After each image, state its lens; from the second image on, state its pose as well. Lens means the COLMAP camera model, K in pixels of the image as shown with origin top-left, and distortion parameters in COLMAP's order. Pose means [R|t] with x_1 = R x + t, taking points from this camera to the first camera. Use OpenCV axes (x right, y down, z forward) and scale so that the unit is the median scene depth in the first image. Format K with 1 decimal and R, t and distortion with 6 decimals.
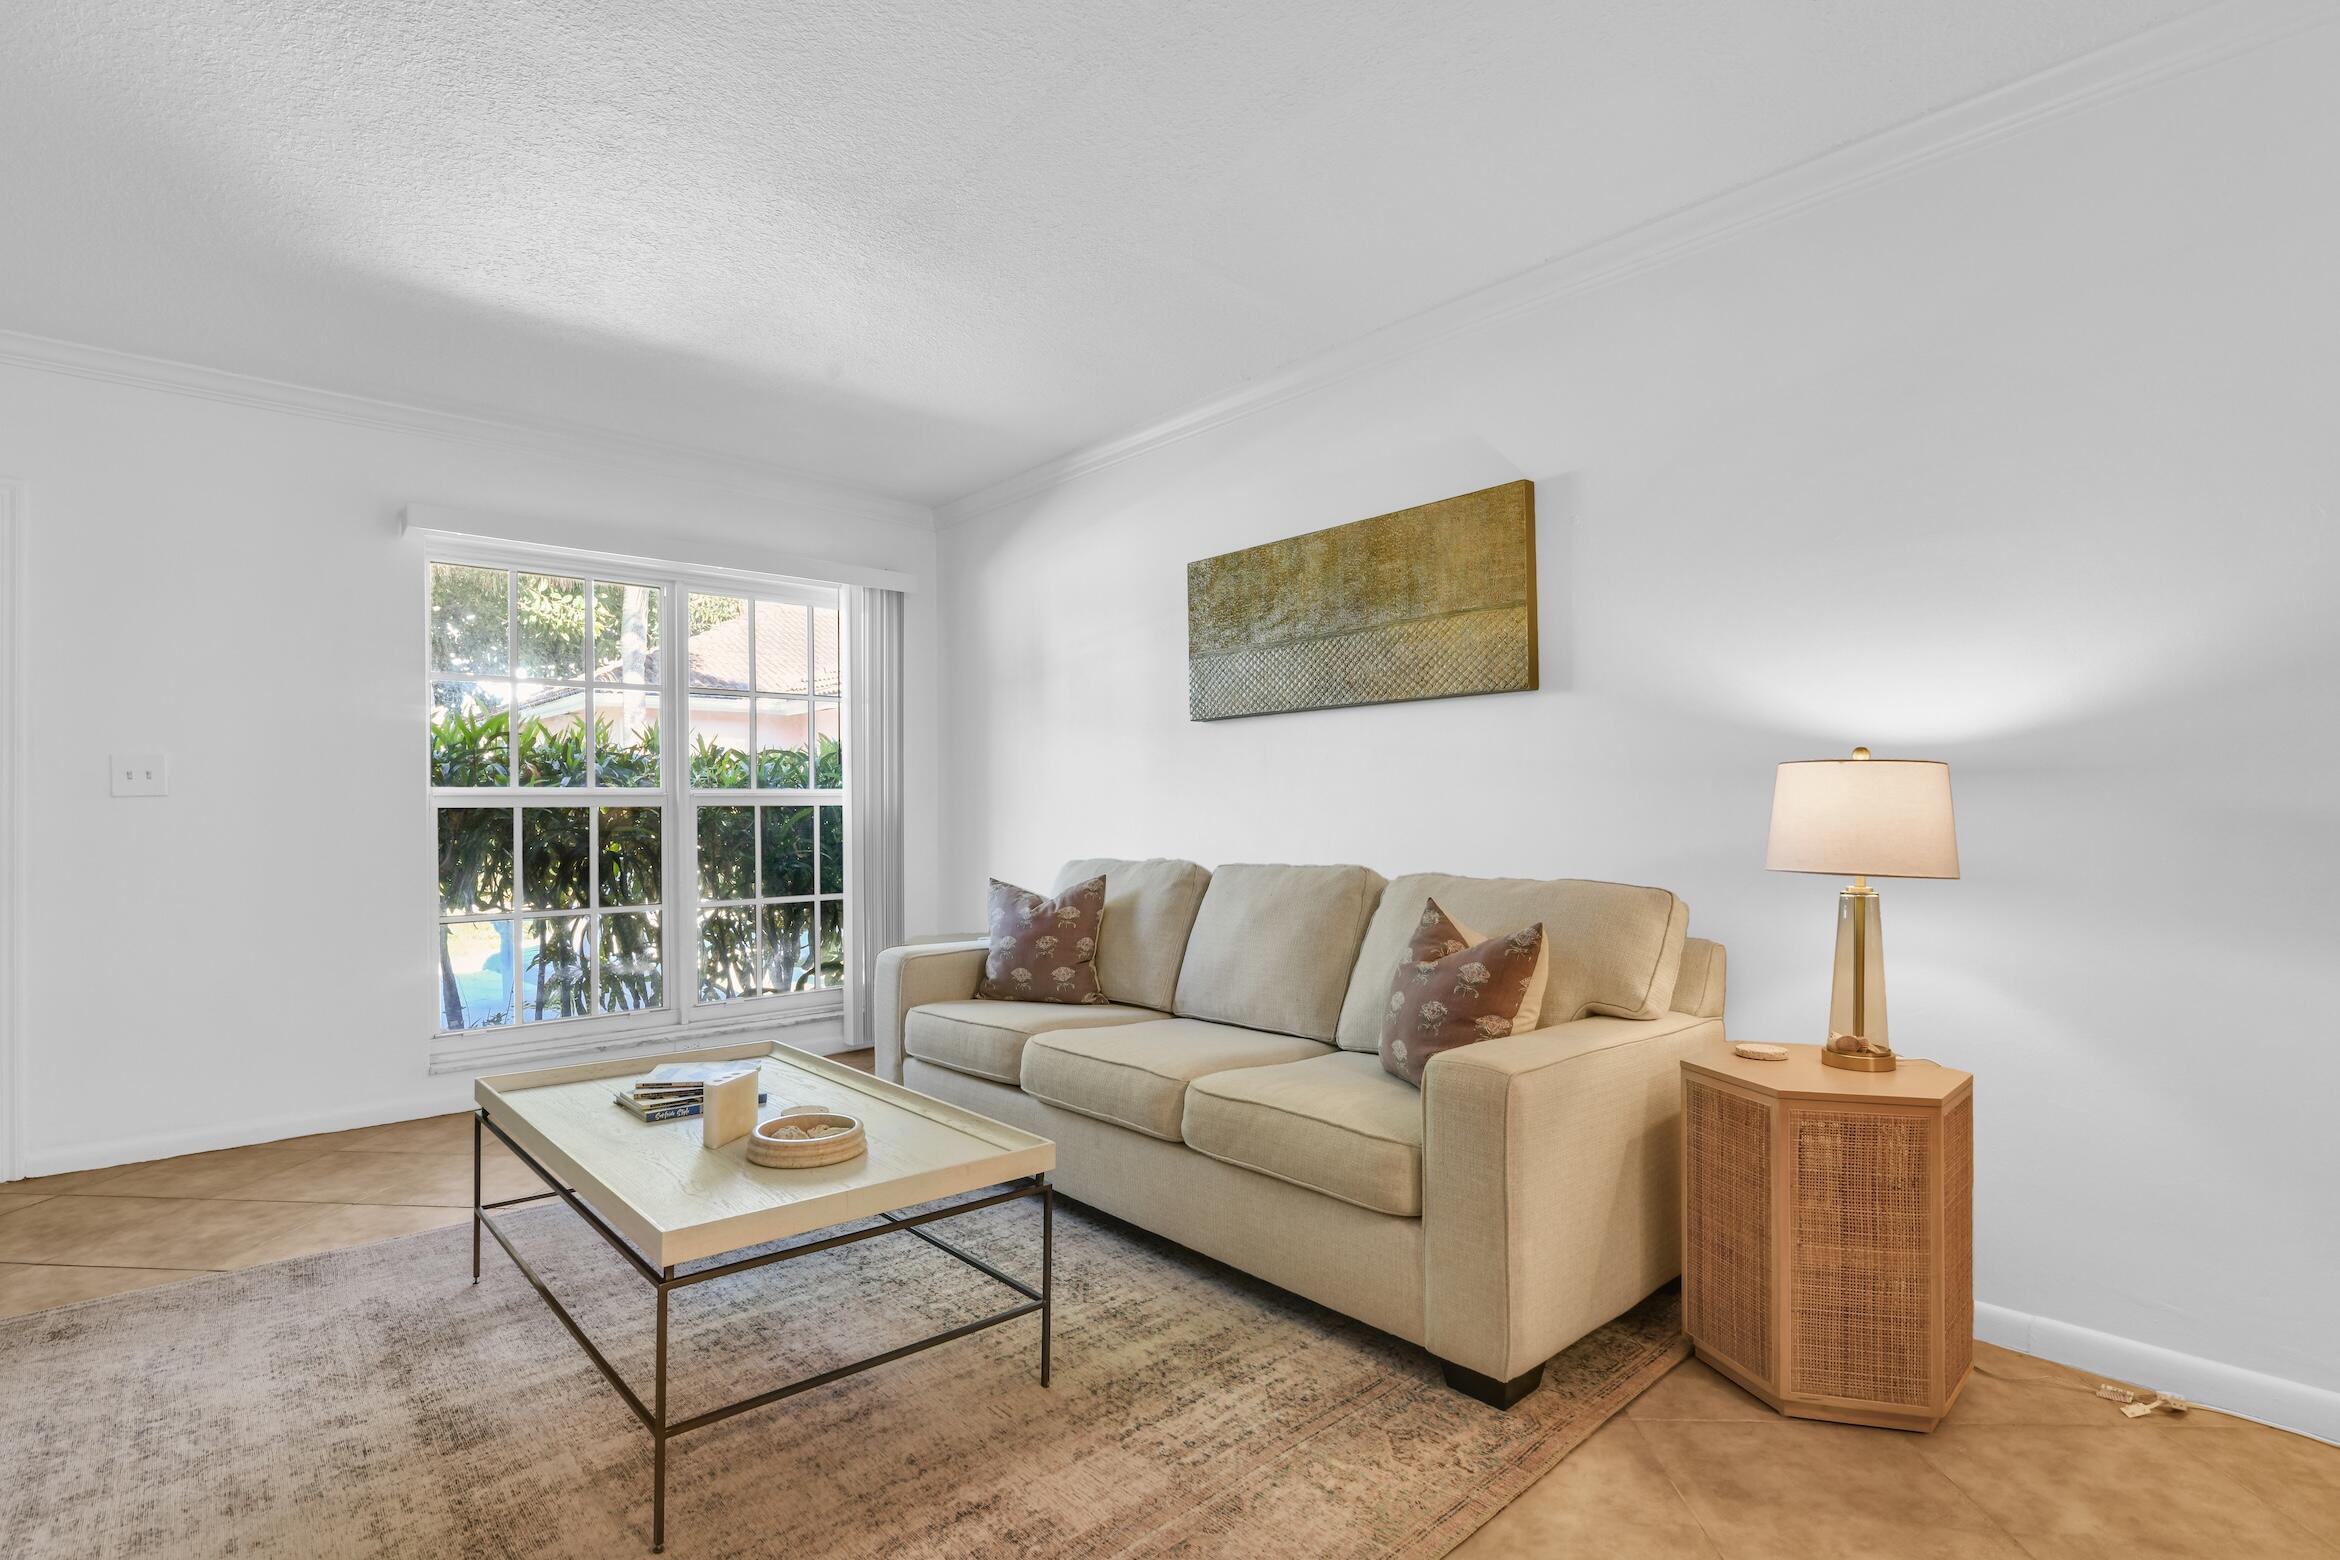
lens RADIAL K [[1115.6, 0, 1163.4], [0, 1115.6, 792.6], [0, 0, 1]] dist [-0.018245, 0.000464]
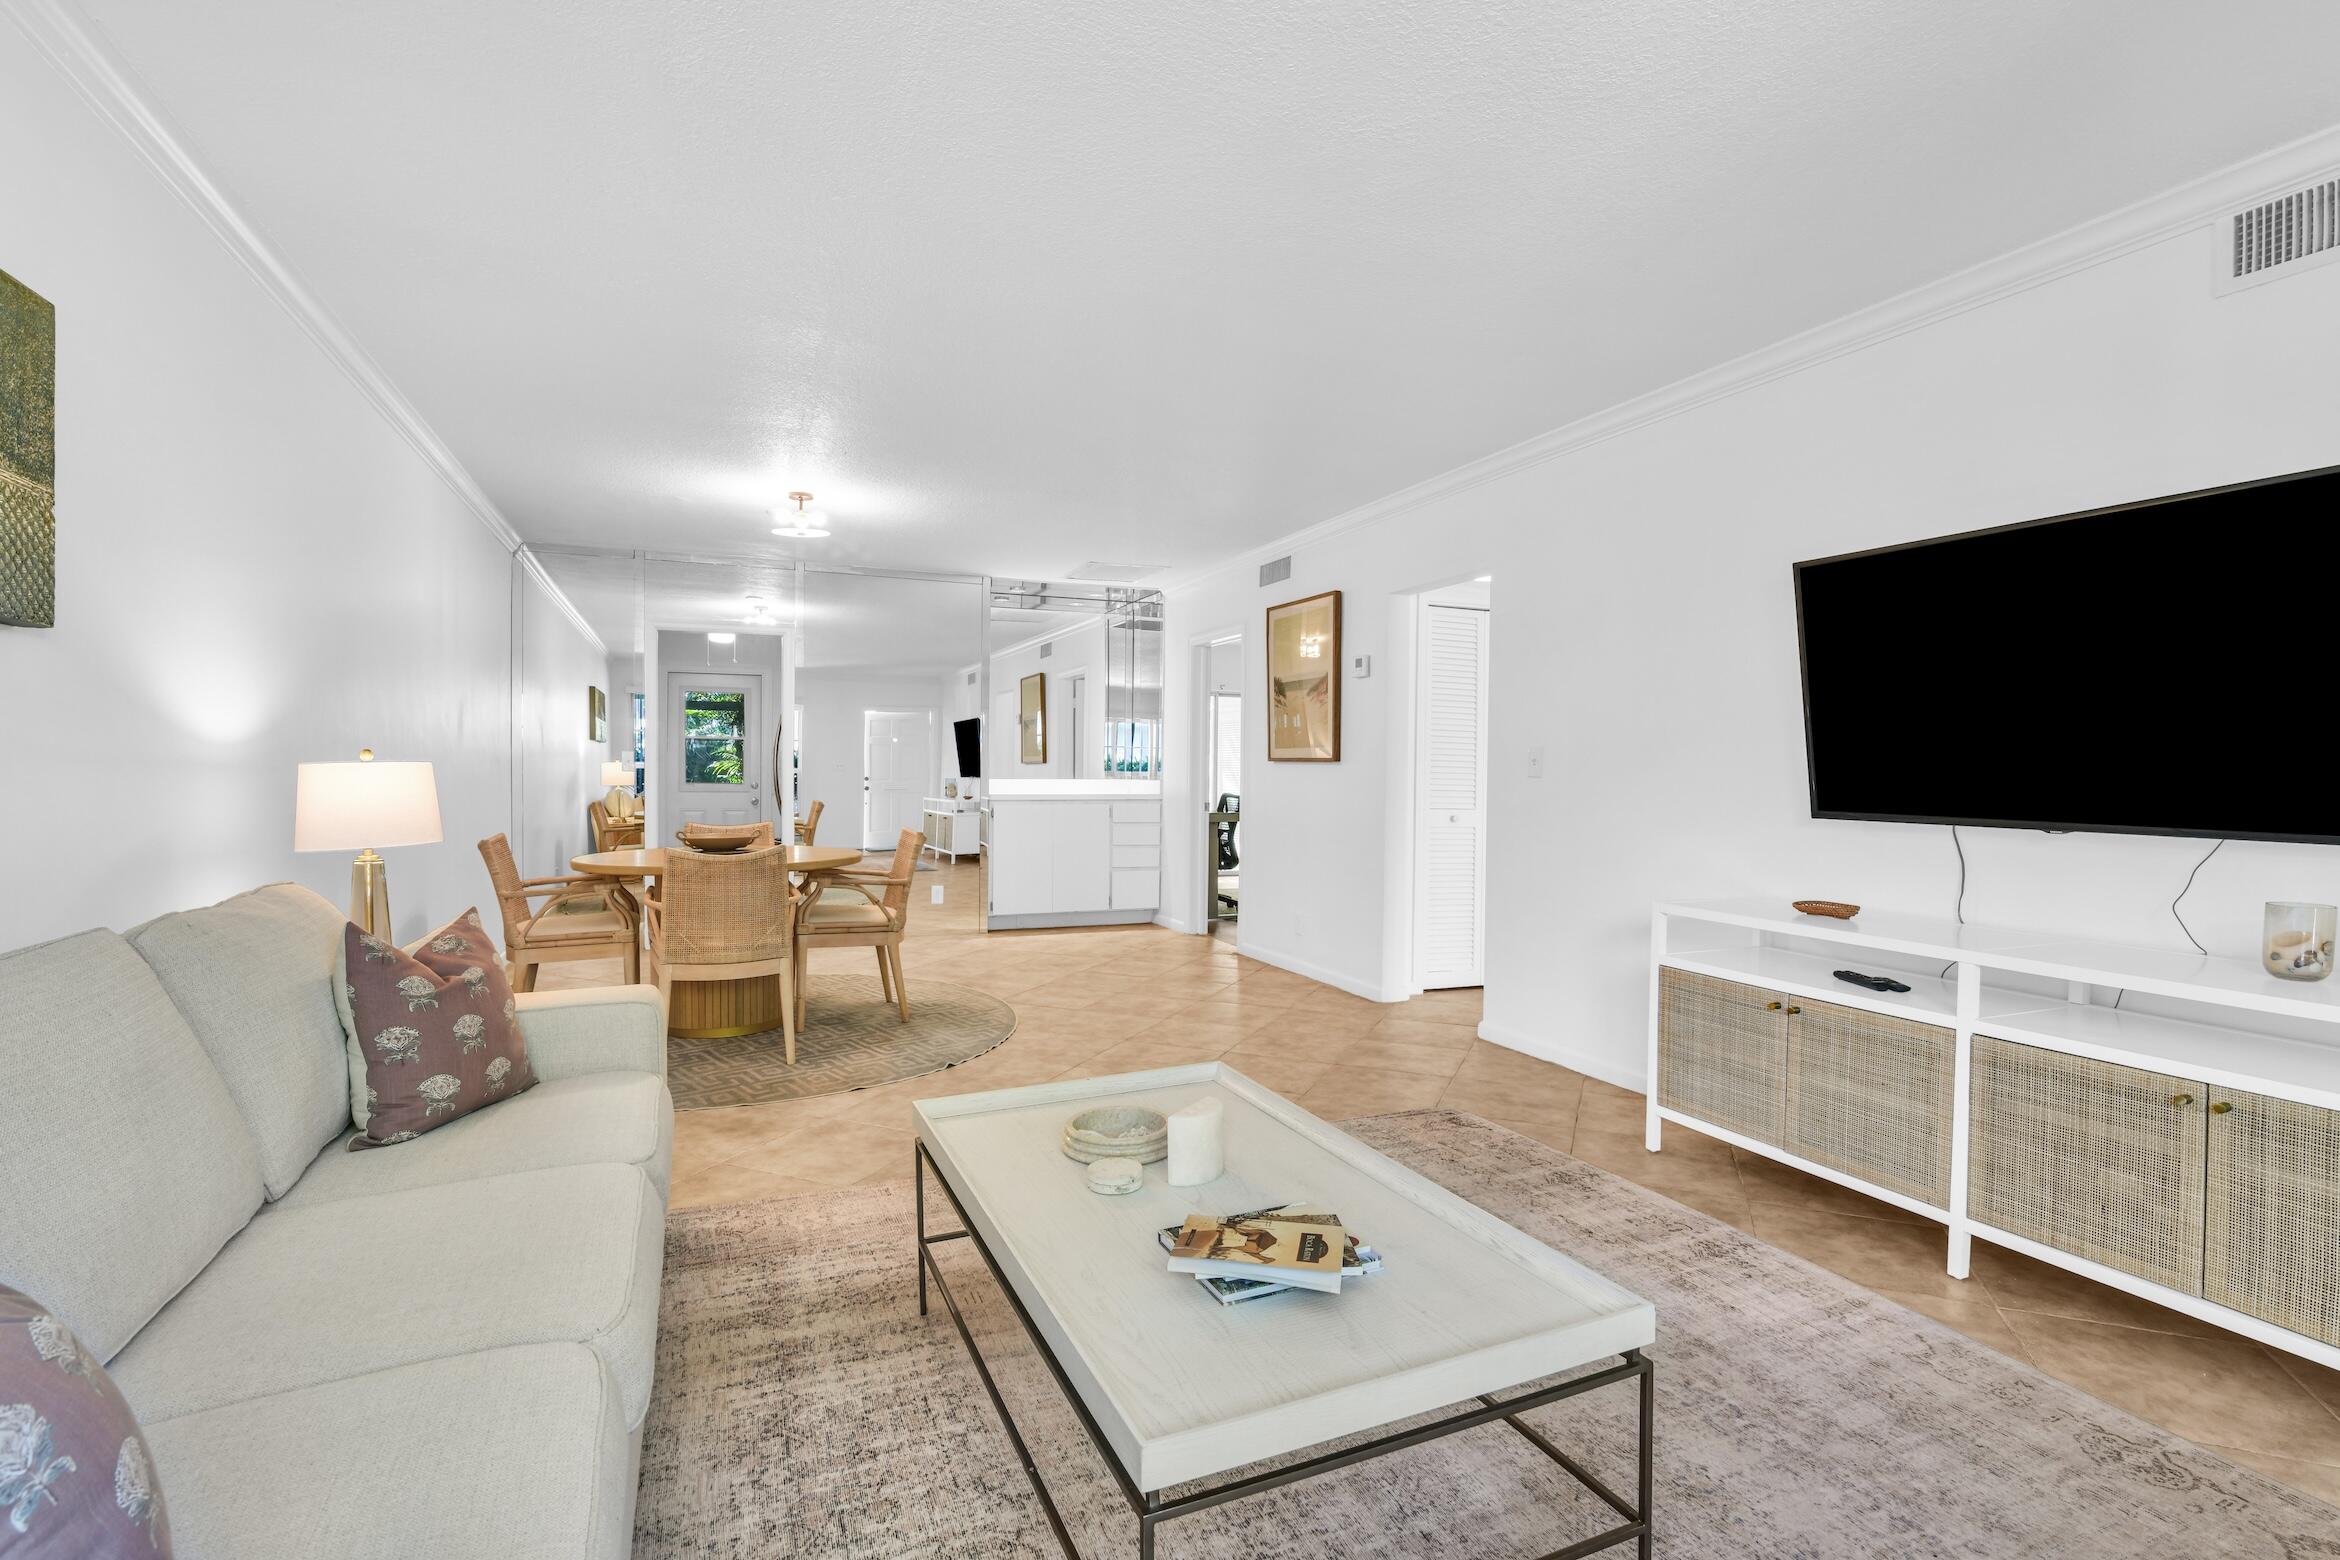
lens RADIAL K [[1077.2, 0, 1163.3], [0, 1077.2, 782.5], [0, 0, 1]] dist [-0.015282, -0.001443]
pose [[-0.946320, -0.004559, 0.323199, -0.406561], [-0.004388, 0.999990, 0.001260, -0.004139], [-0.323201, -0.000225, -0.946330, 1.153725]]
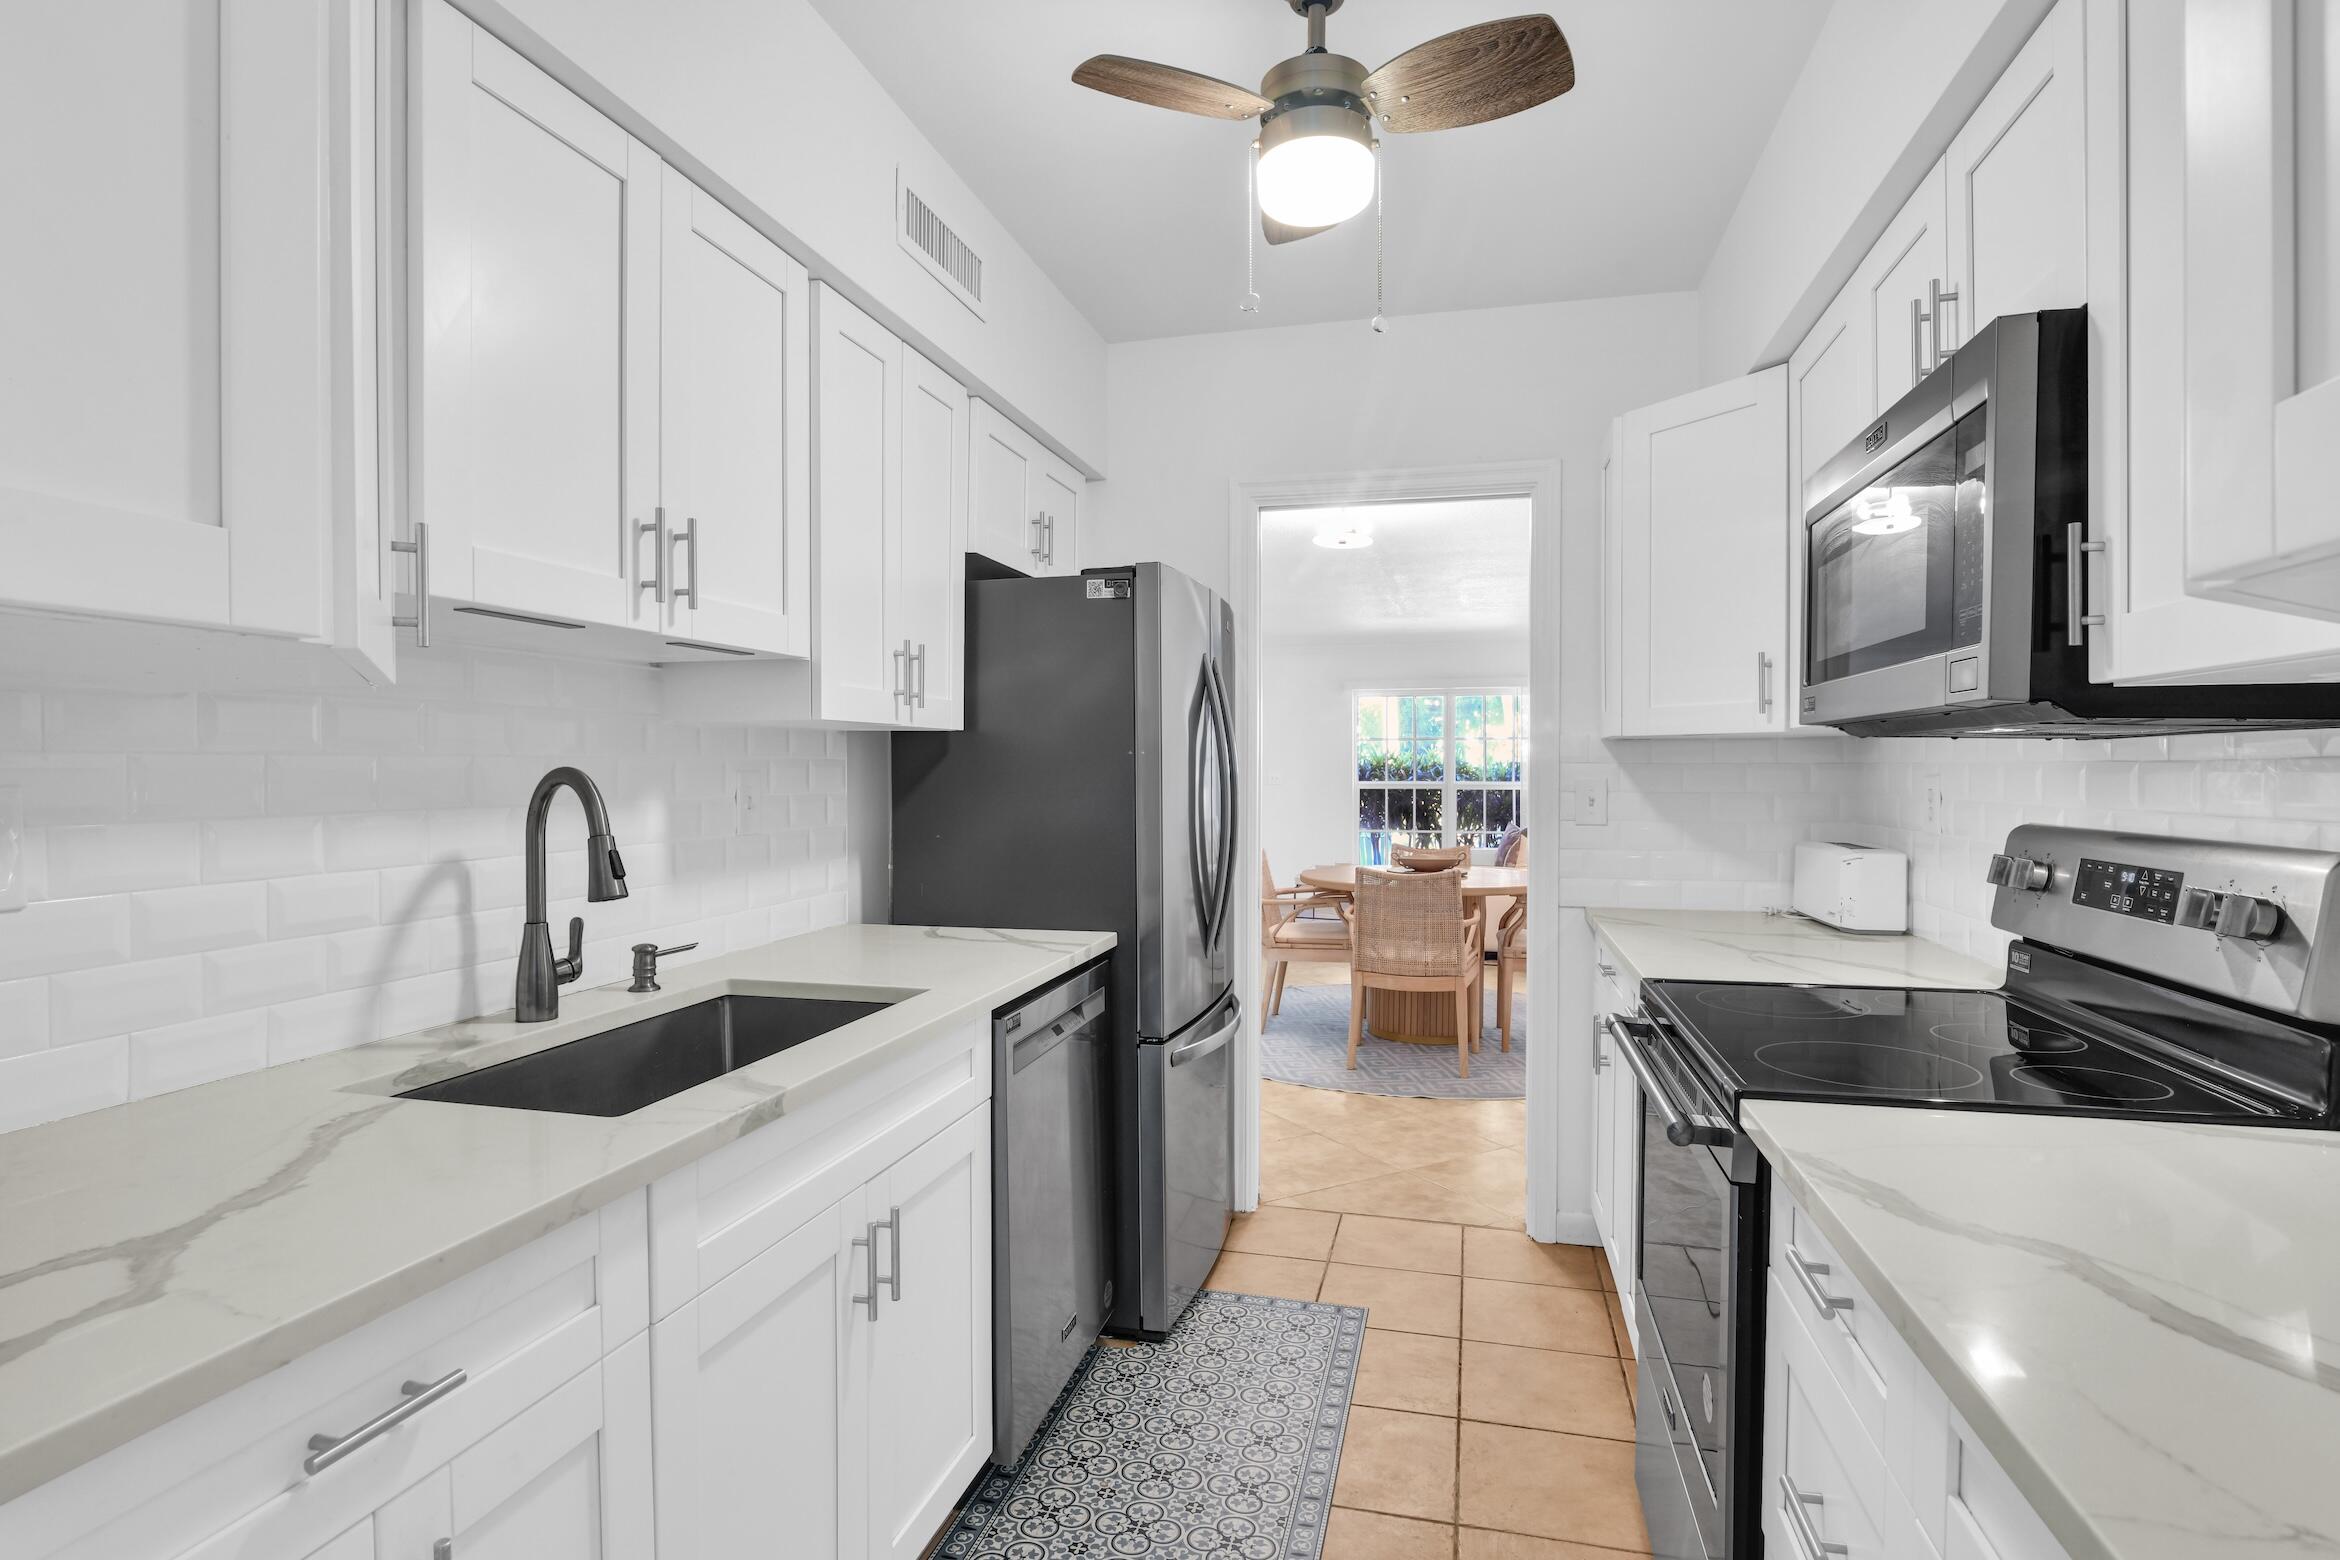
lens RADIAL K [[1115.6, 0, 1148.6], [0, 1115.6, 788.7], [0, 0, 1]] dist [-0.018245, 0.000464]
pose [[0.540176, 0.014951, -0.841420, 1.598599], [-0.000392, 0.999847, 0.017514, -0.039878], [0.841552, -0.009130, 0.540099, -1.068241]]
